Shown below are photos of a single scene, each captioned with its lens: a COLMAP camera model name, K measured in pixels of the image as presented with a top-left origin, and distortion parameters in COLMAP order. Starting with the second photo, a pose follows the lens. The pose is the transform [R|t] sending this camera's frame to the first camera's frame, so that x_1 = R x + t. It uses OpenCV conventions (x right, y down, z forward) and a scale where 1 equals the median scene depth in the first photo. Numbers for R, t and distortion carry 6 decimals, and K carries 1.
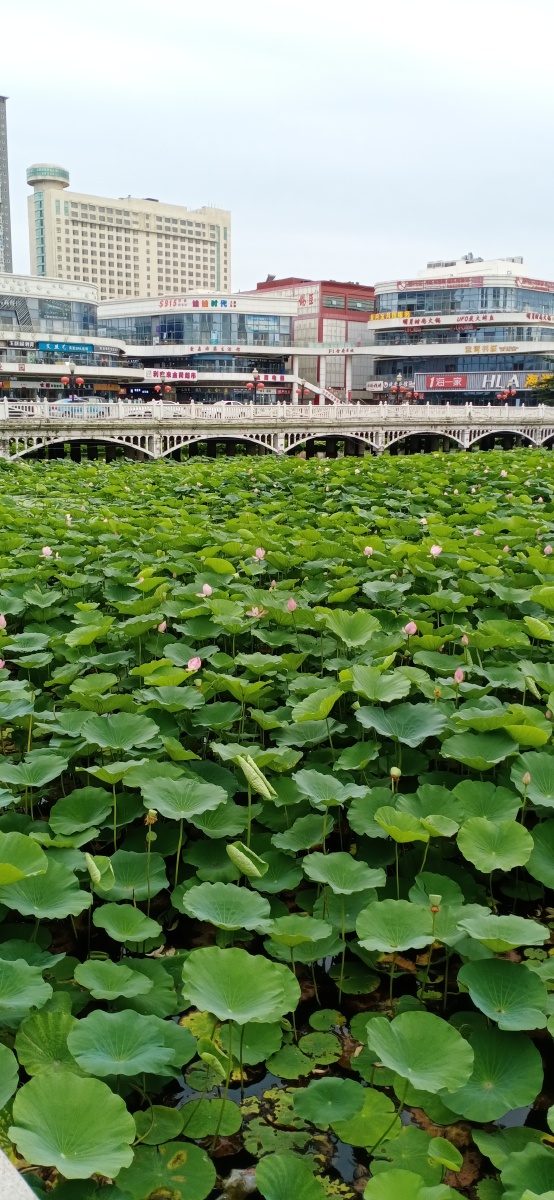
lens RADIAL K [[916.5, 0, 261.5], [0, 916.5, 598.5], [0, 0, 1]] dist [0.041902, -0.162213]
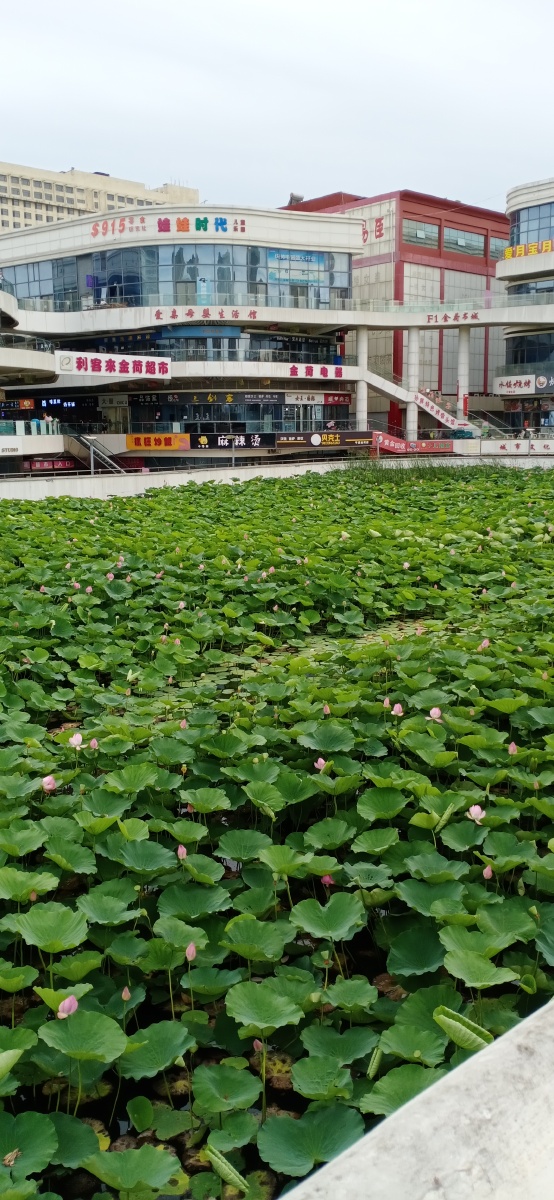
lens RADIAL K [[916.5, 0, 261.5], [0, 916.5, 598.5], [0, 0, 1]] dist [0.041902, -0.162213]
pose [[0.999068, -0.025059, 0.035132, -0.039868], [0.025718, 0.999499, -0.018445, -0.104631], [-0.034652, 0.019331, 0.999212, 0.485760]]
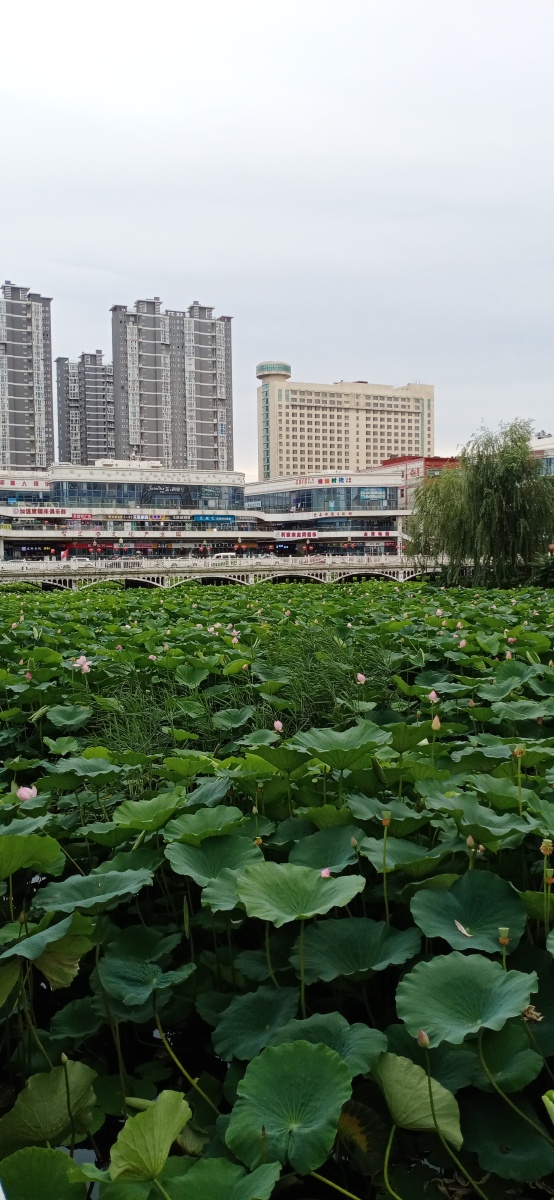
lens RADIAL K [[916.5, 0, 261.5], [0, 916.5, 598.5], [0, 0, 1]] dist [0.041902, -0.162213]
pose [[0.959396, -0.010601, -0.281864, 0.208511], [-0.034193, 0.987553, -0.153527, 0.049465], [0.279983, 0.156931, 0.947092, -0.237789]]
